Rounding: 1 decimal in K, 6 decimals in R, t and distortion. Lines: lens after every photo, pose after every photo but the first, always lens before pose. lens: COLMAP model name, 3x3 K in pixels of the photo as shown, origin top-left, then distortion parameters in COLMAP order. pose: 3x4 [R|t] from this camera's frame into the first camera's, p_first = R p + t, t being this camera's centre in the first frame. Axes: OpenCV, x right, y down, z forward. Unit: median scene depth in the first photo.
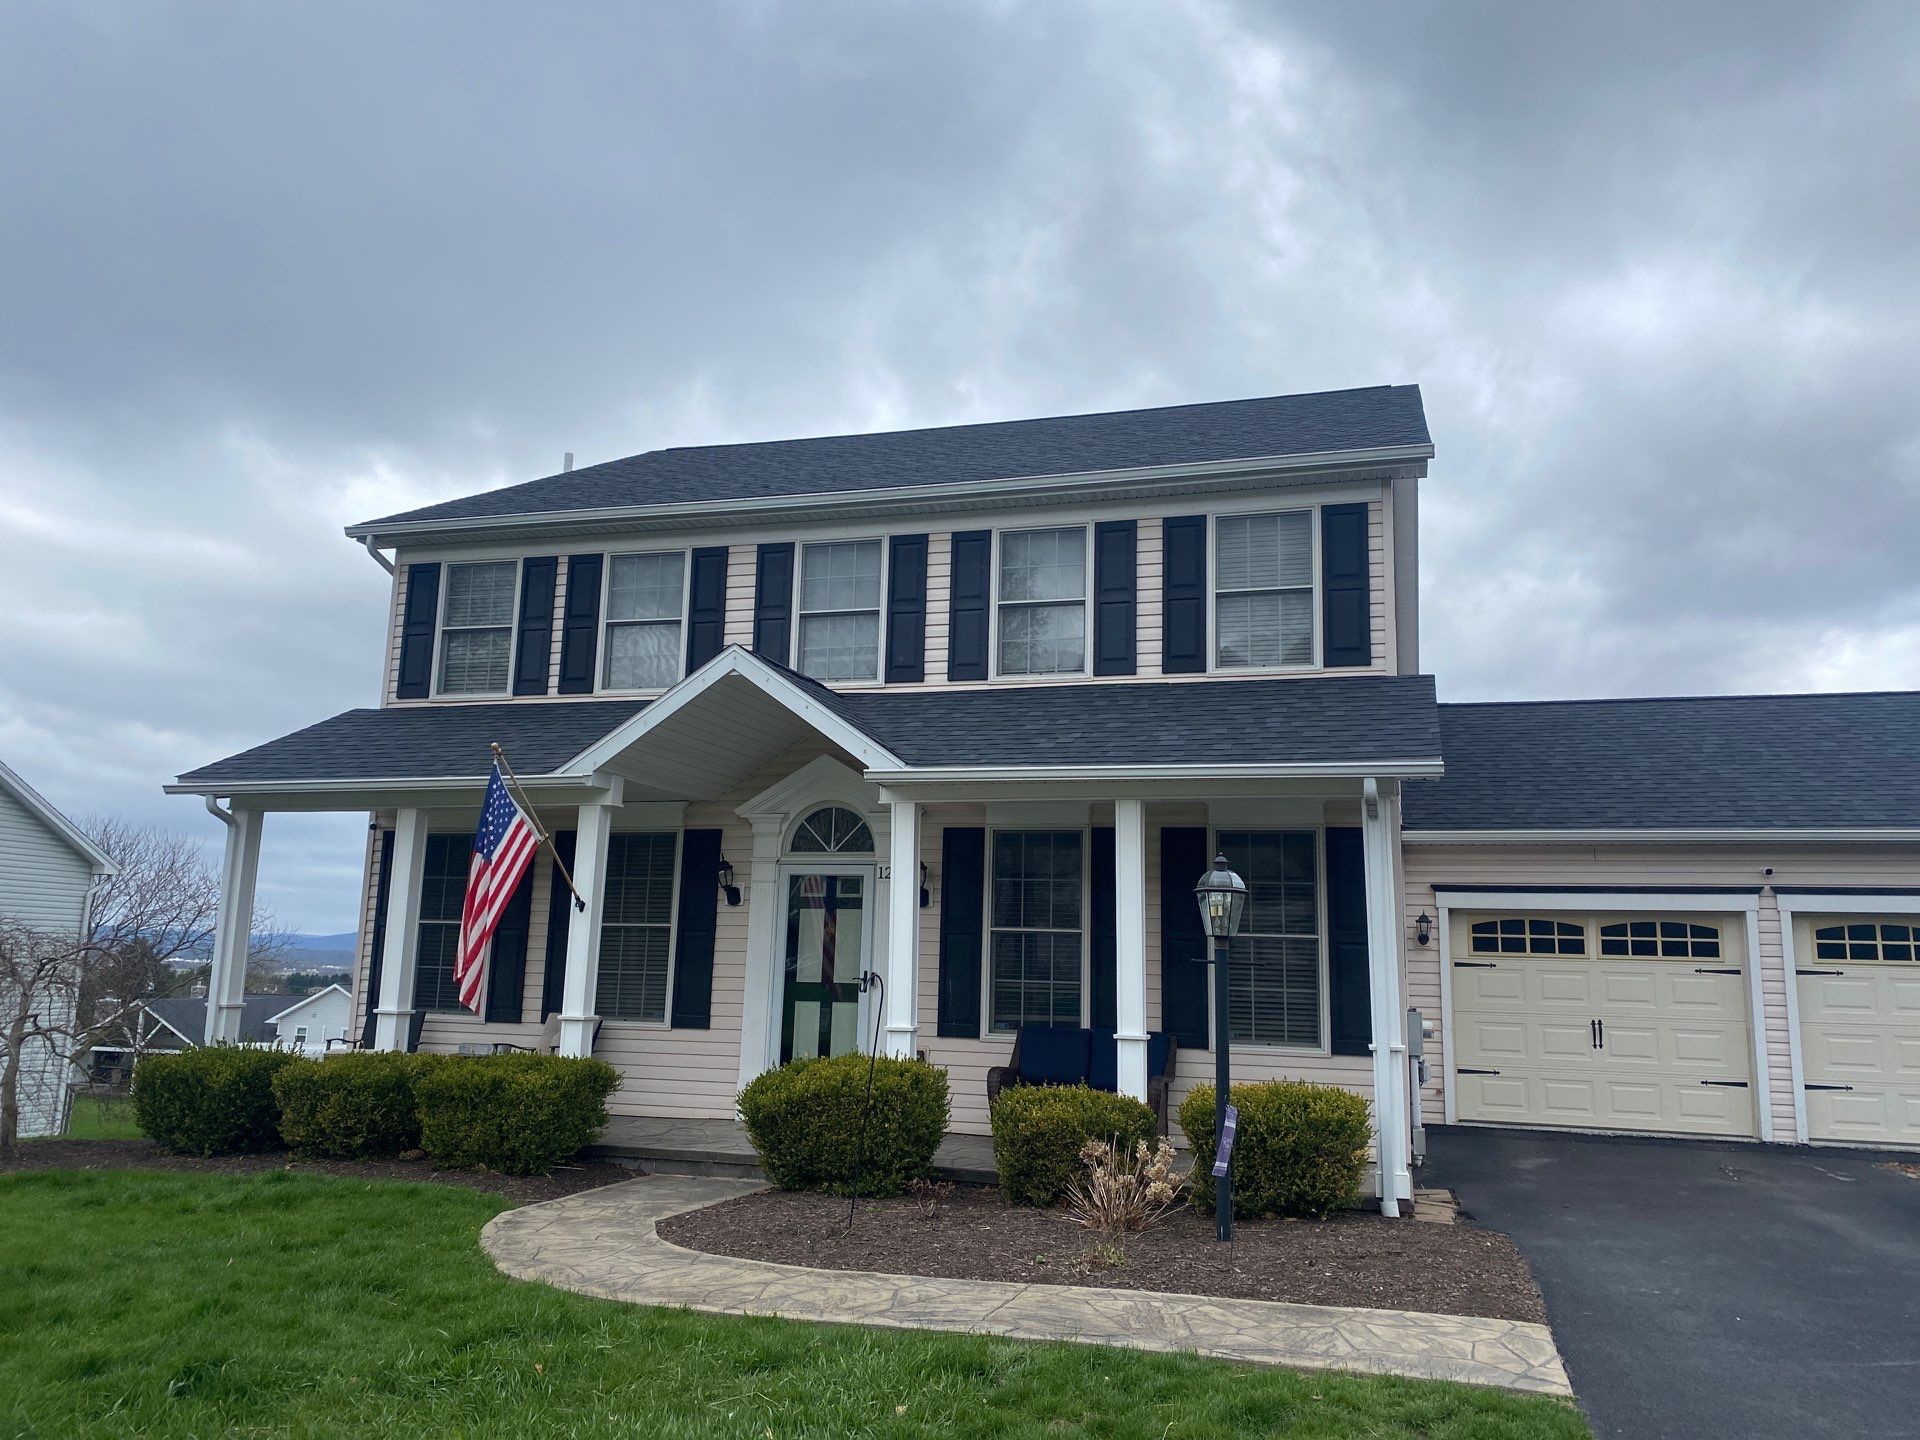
lens RADIAL K [[1483.5, 0, 958.3], [0, 1483.5, 695.8], [0, 0, 1]] dist [0.031283, -0.056098]
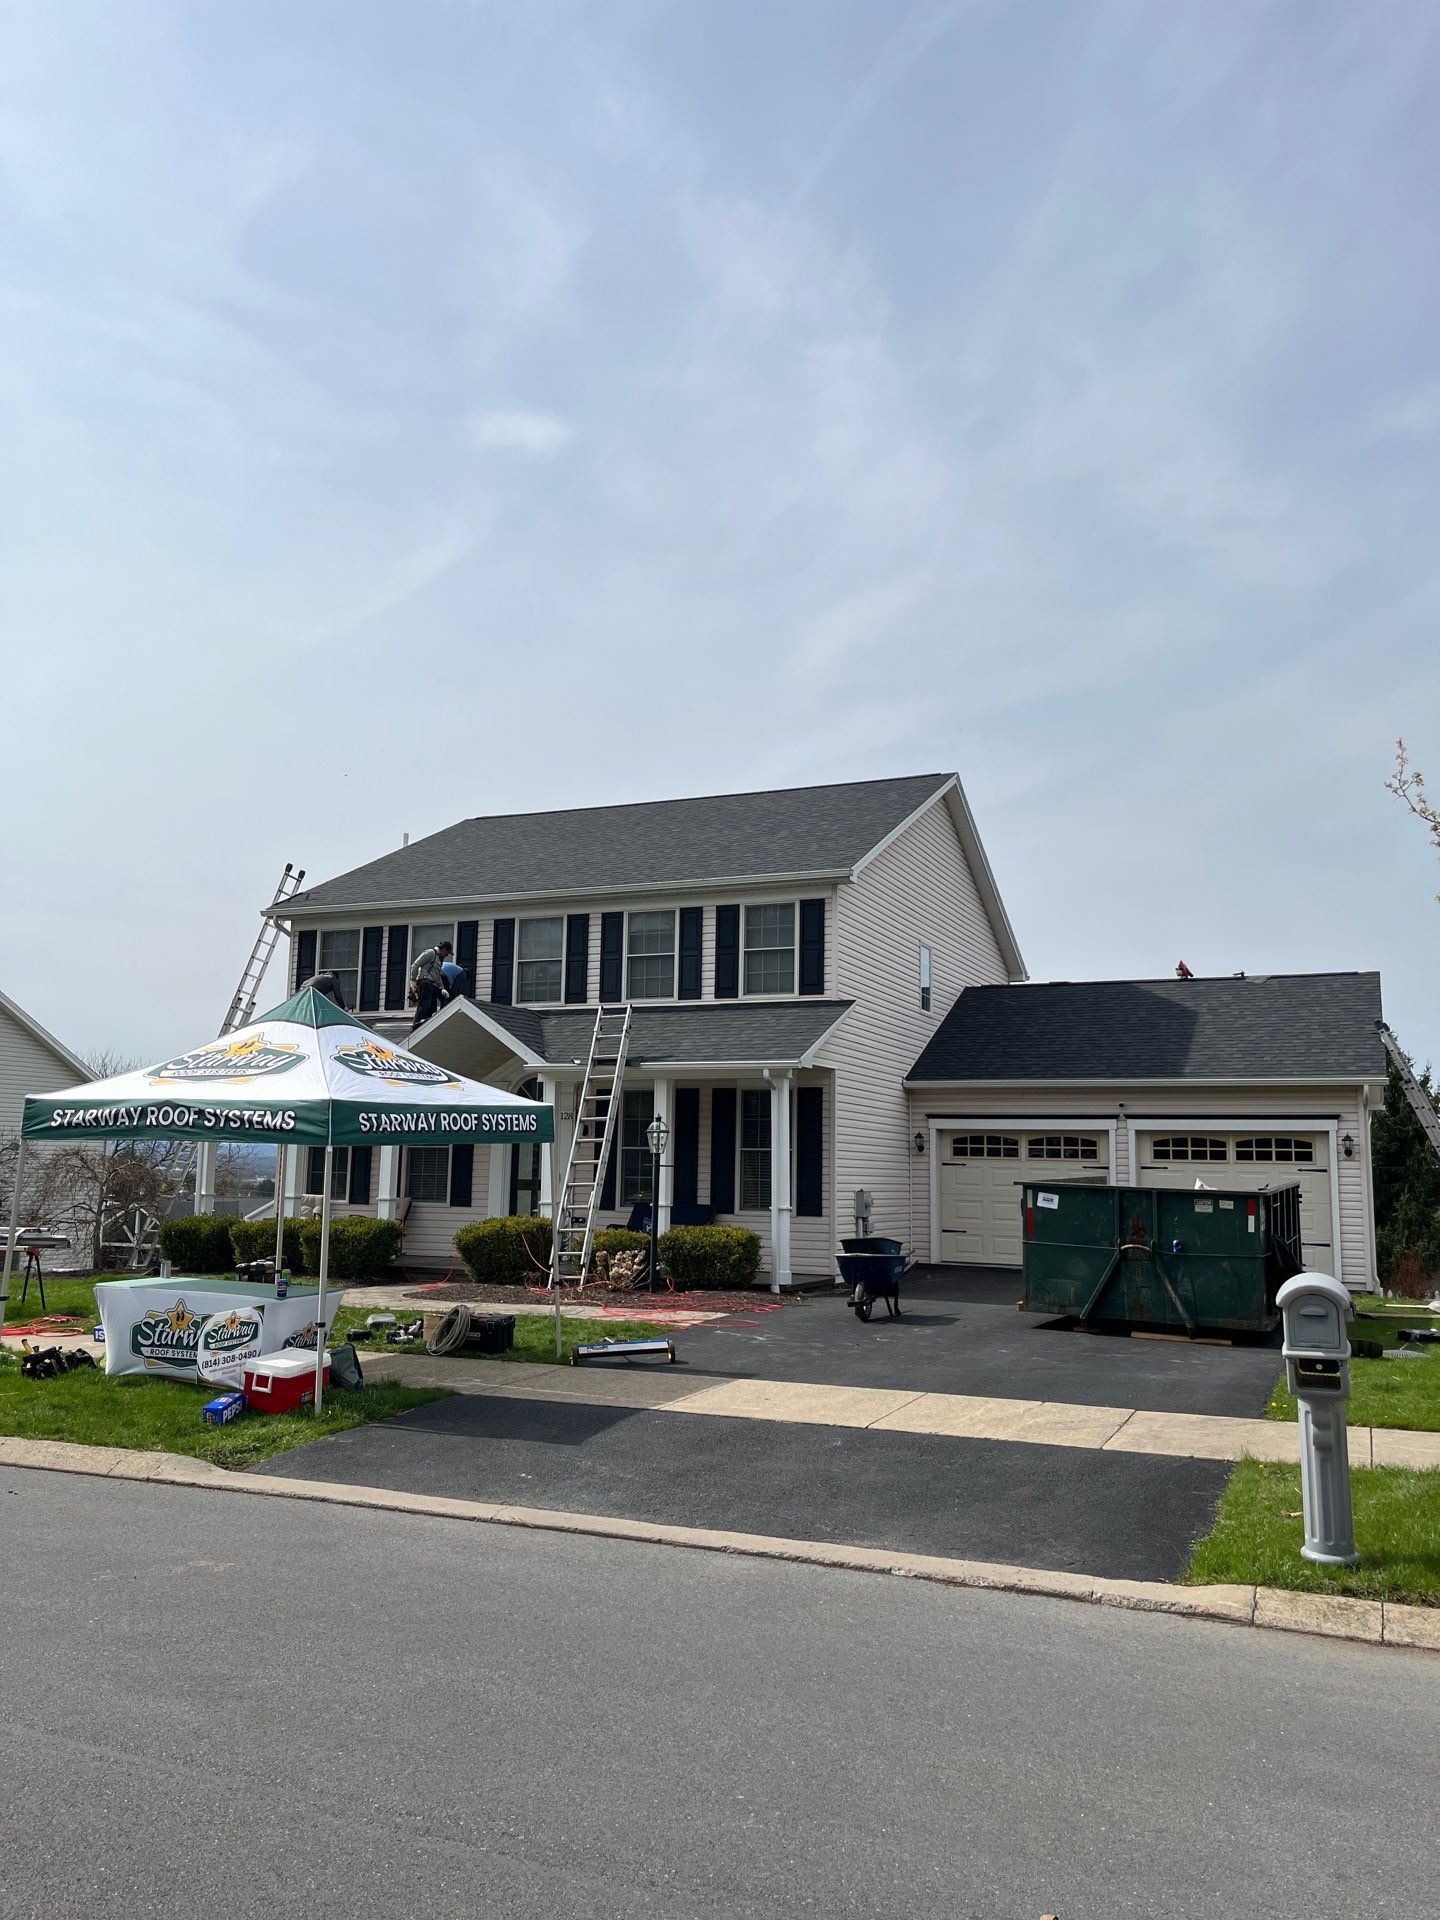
lens RADIAL K [[1483.5, 0, 720.0], [0, 1483.5, 960.0], [0, 0, 1]] dist [0.031283, -0.056098]
pose [[0.992333, -0.026368, -0.120746, 0.333207], [0.031145, 0.998798, 0.037846, -0.117361], [0.119603, -0.041316, 0.991962, -0.662407]]
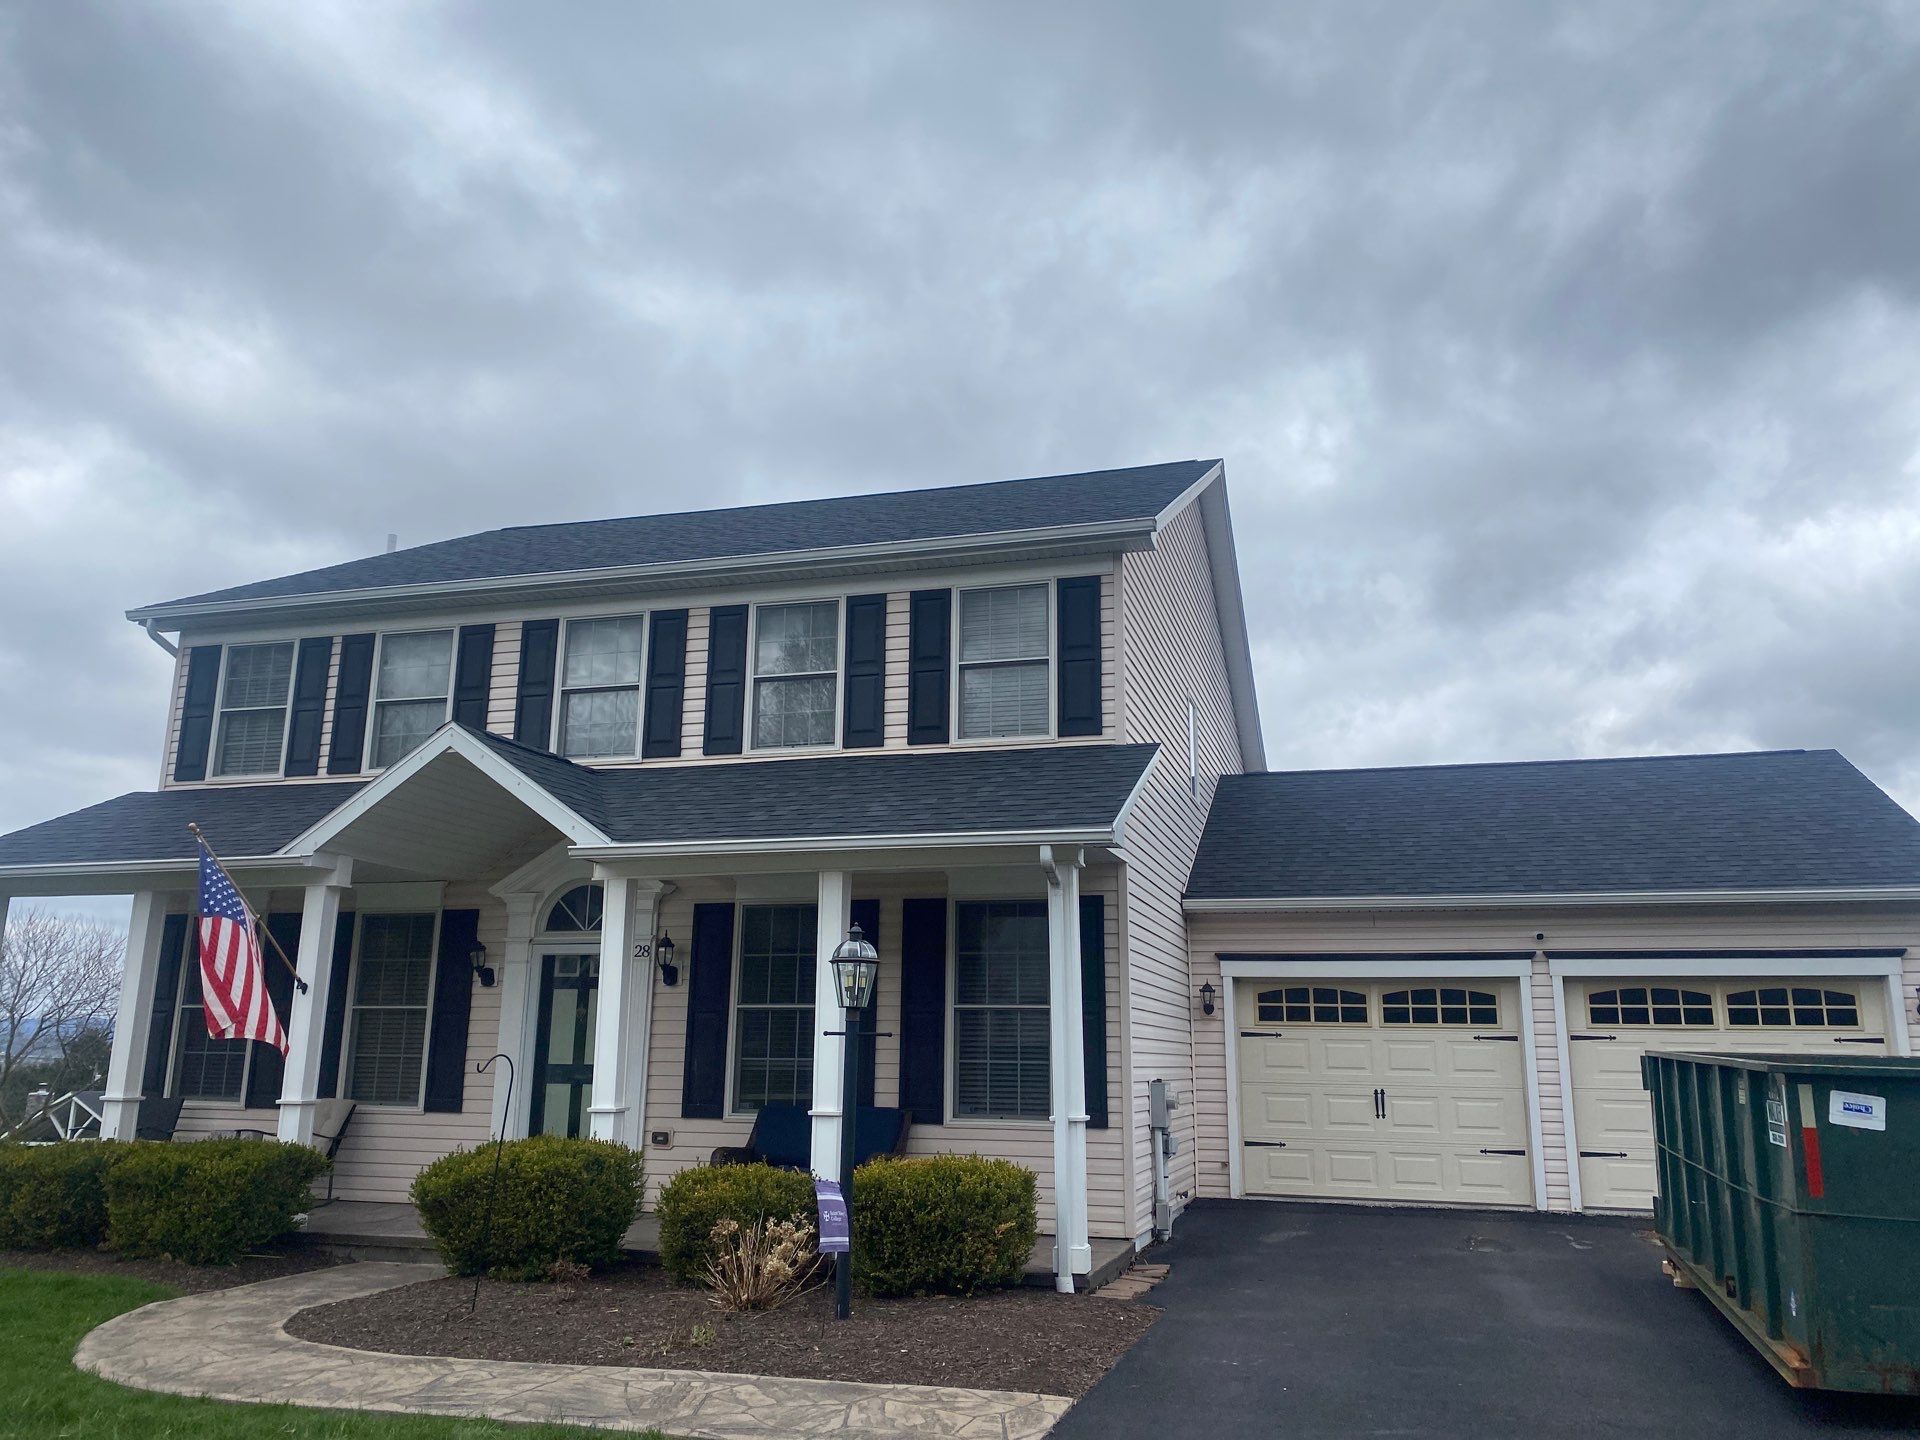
lens RADIAL K [[1483.5, 0, 958.3], [0, 1483.5, 695.8], [0, 0, 1]] dist [0.031283, -0.056098]
pose [[0.999874, -0.012475, 0.009776, 0.154650], [0.012965, 0.998577, -0.051738, 0.003557], [-0.009117, 0.051858, 0.998613, -0.003850]]
